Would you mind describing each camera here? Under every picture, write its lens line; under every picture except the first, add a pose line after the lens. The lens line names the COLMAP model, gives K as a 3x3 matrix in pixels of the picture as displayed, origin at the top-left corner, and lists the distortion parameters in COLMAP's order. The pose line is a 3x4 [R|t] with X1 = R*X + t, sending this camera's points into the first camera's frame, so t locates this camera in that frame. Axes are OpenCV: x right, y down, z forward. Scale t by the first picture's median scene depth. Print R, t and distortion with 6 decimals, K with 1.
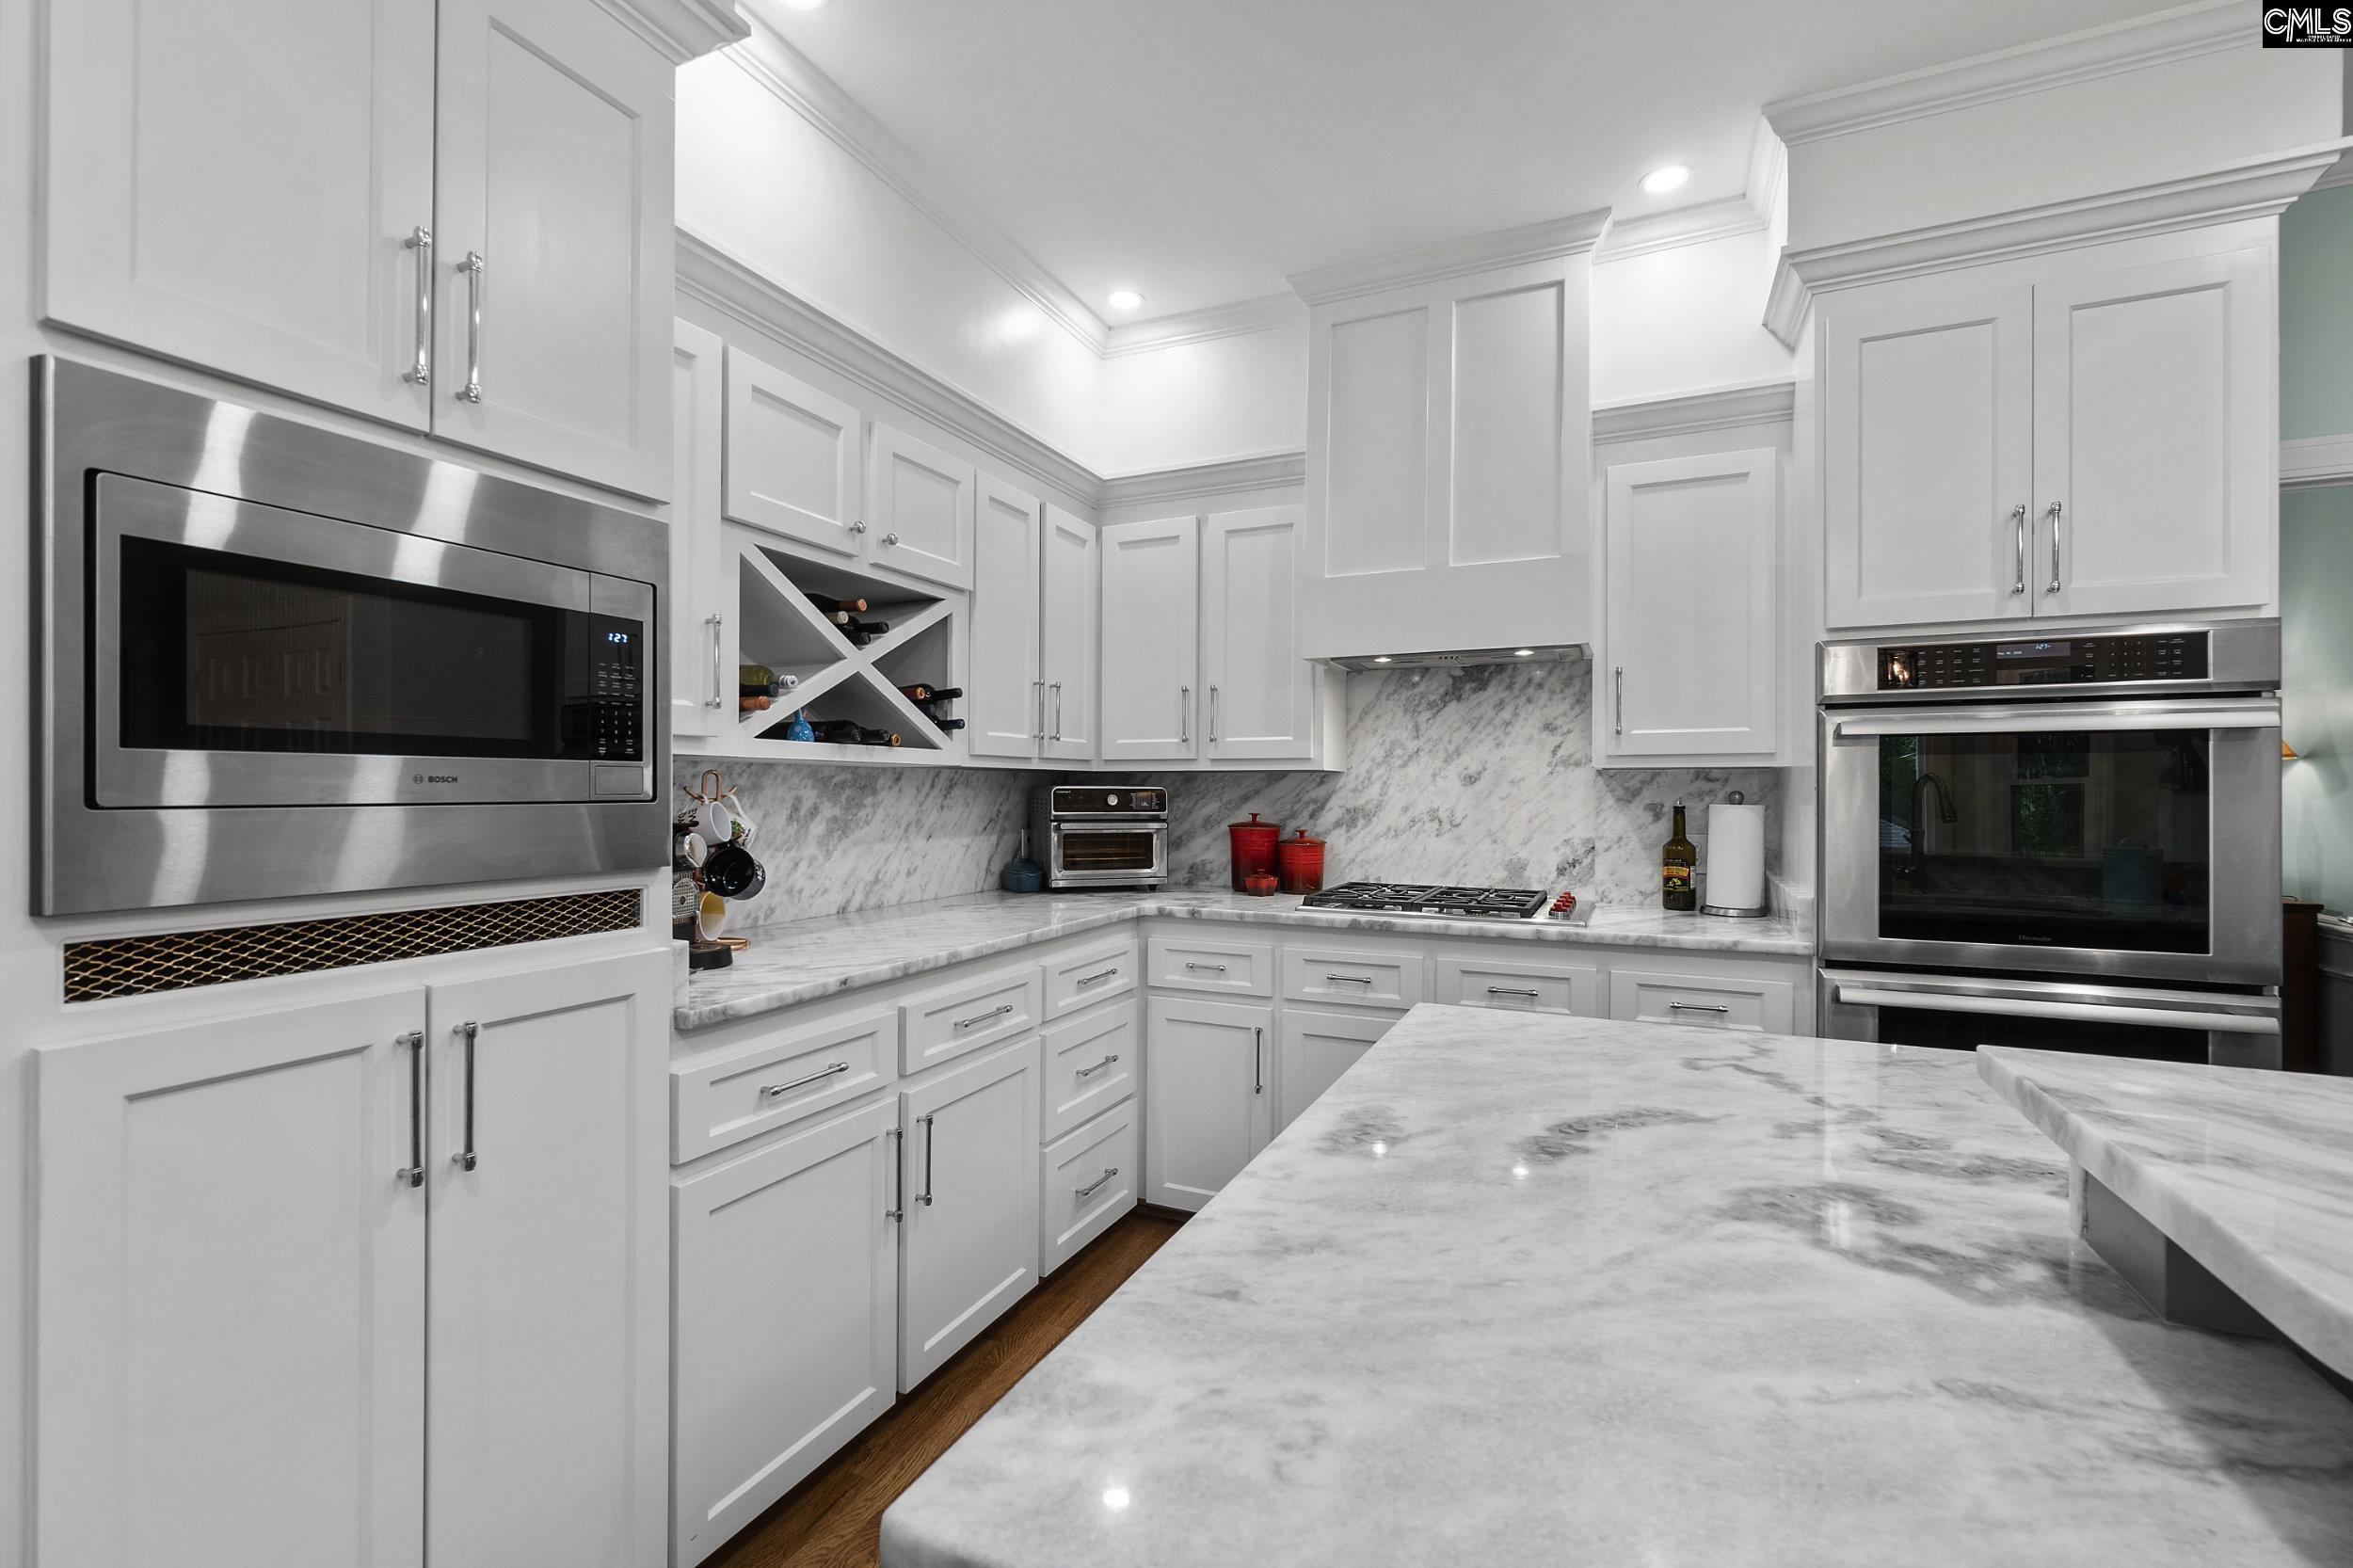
lens RADIAL K [[1024.7, 0, 1166.6], [0, 1024.7, 781.6], [0, 0, 1]] dist [0.000701, -0.000015]
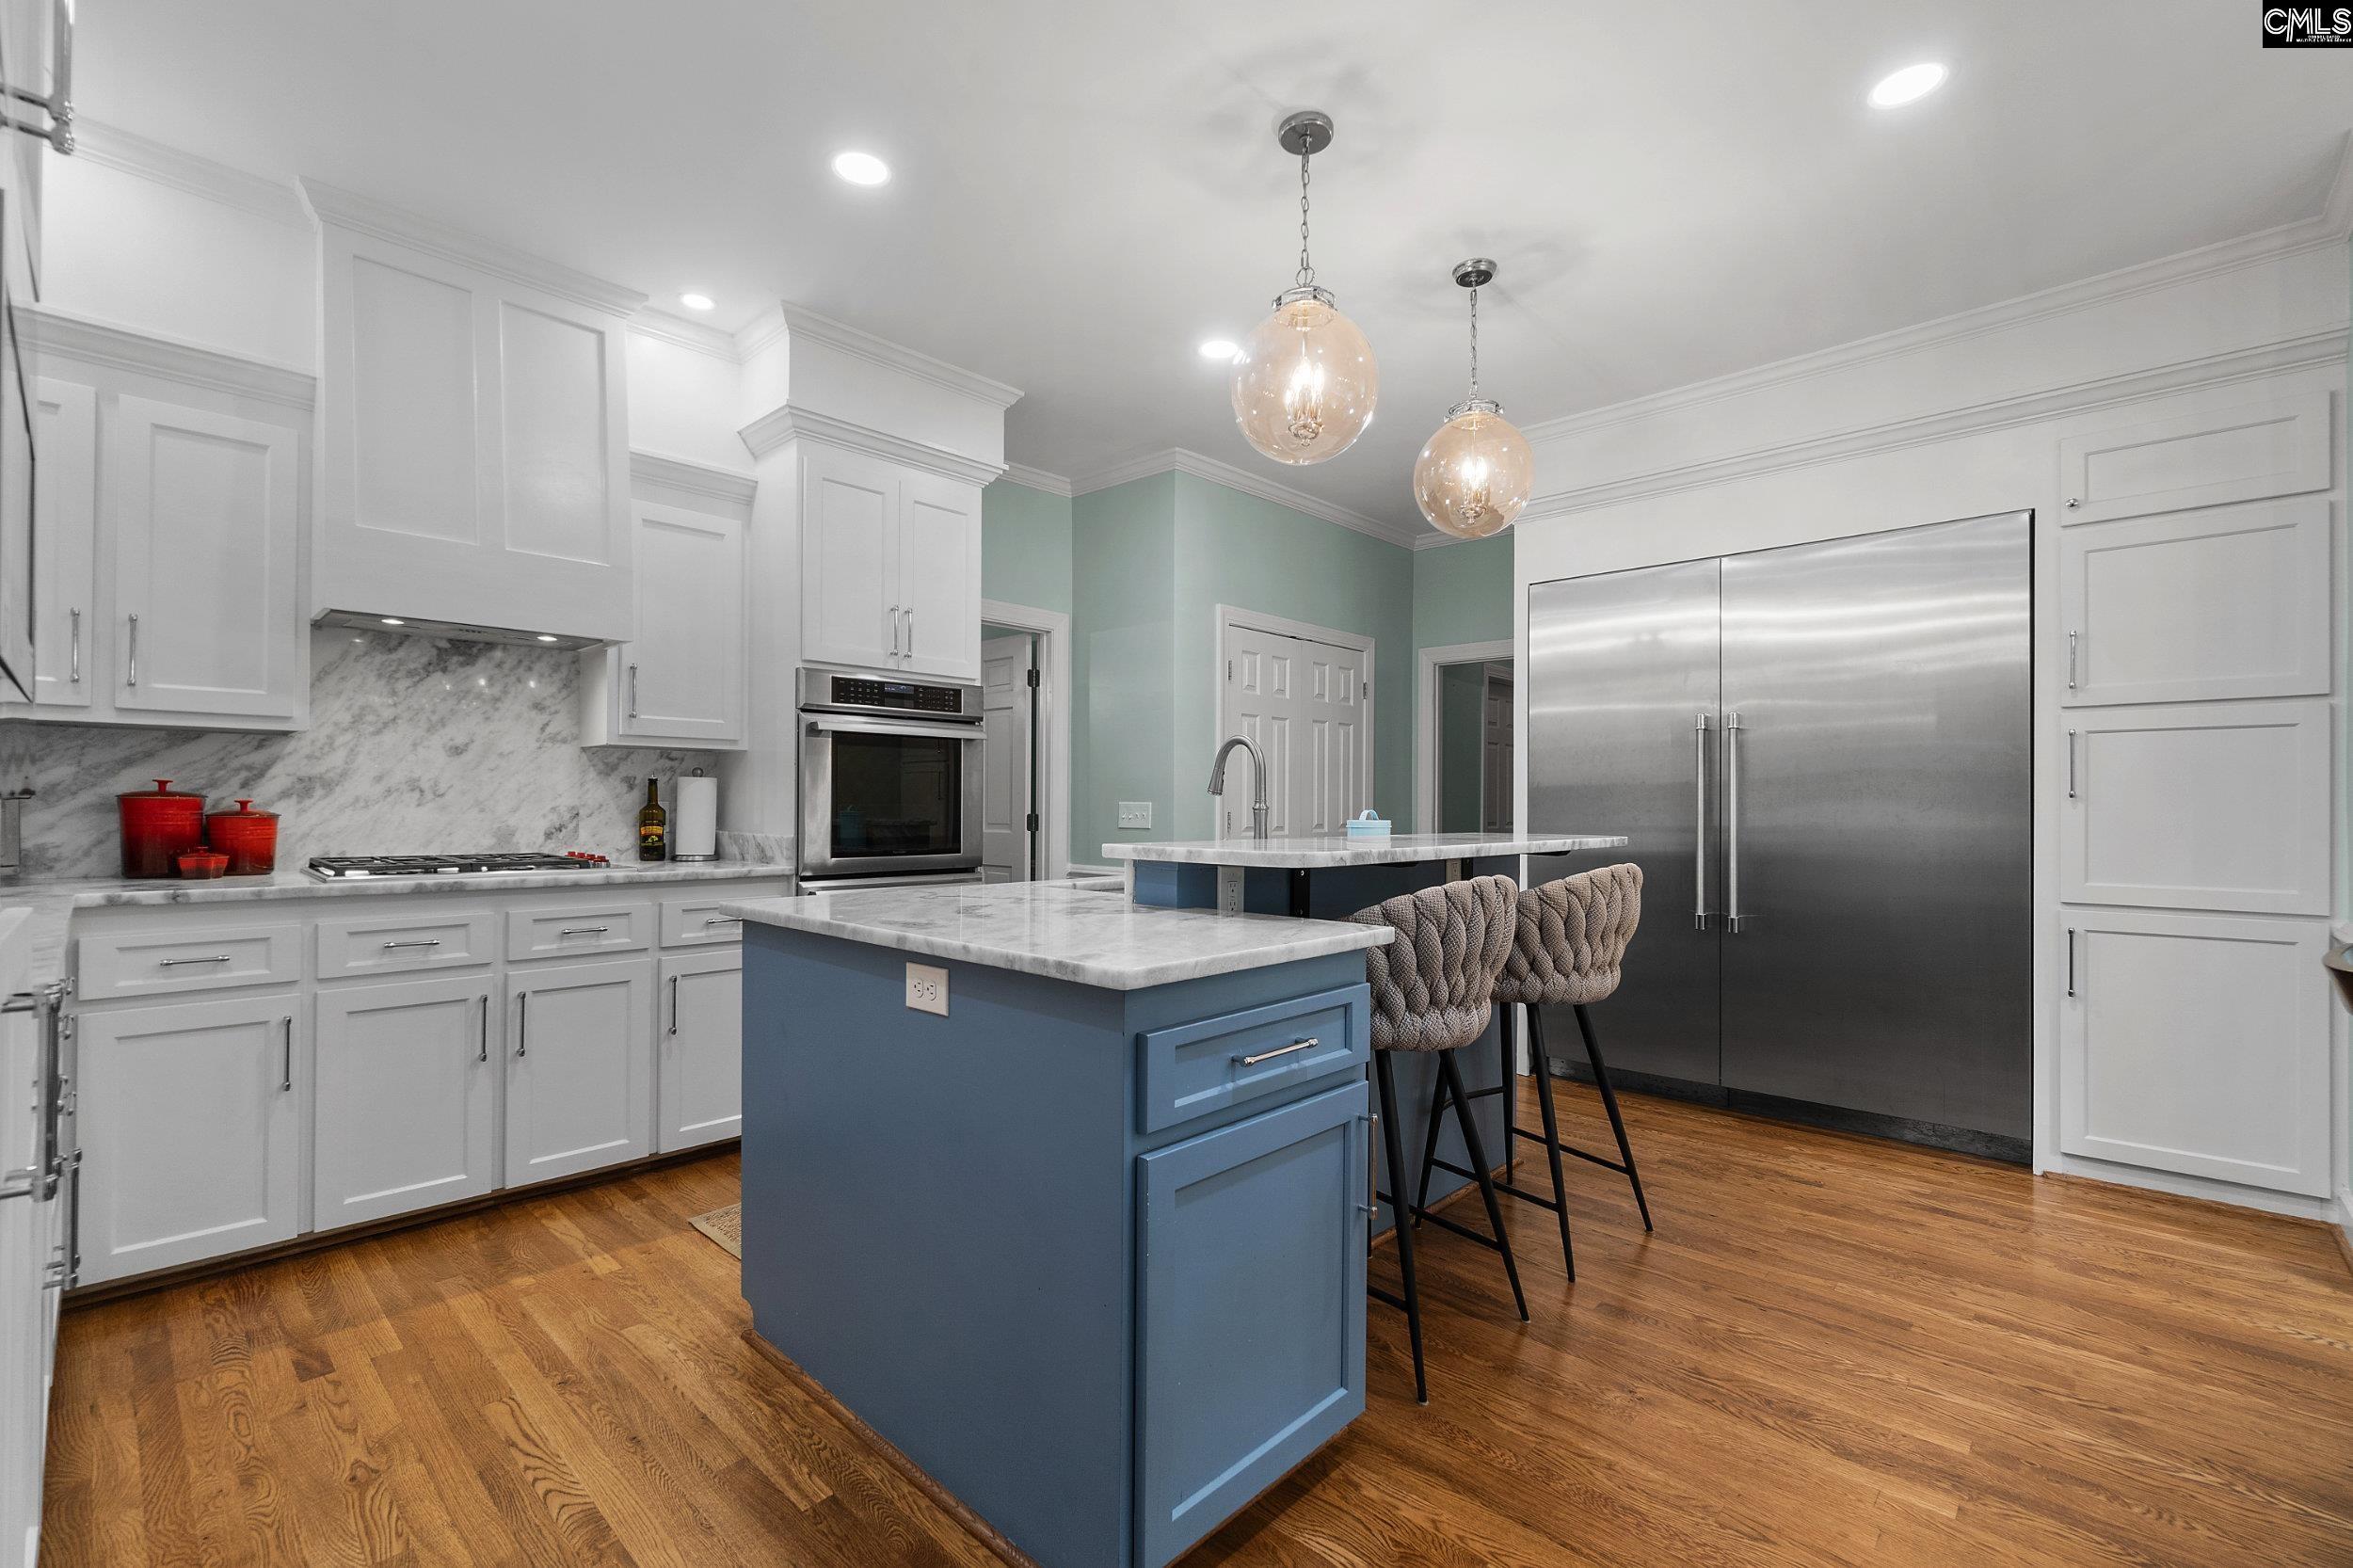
lens RADIAL K [[1024.7, 0, 1166.6], [0, 1024.7, 781.6], [0, 0, 1]] dist [0.000701, -0.000015]
pose [[0.319616, 0.020229, 0.947331, -0.457038], [-0.014623, 0.999758, -0.016414, 0.036342], [-0.947434, -0.008607, 0.319835, -0.000820]]
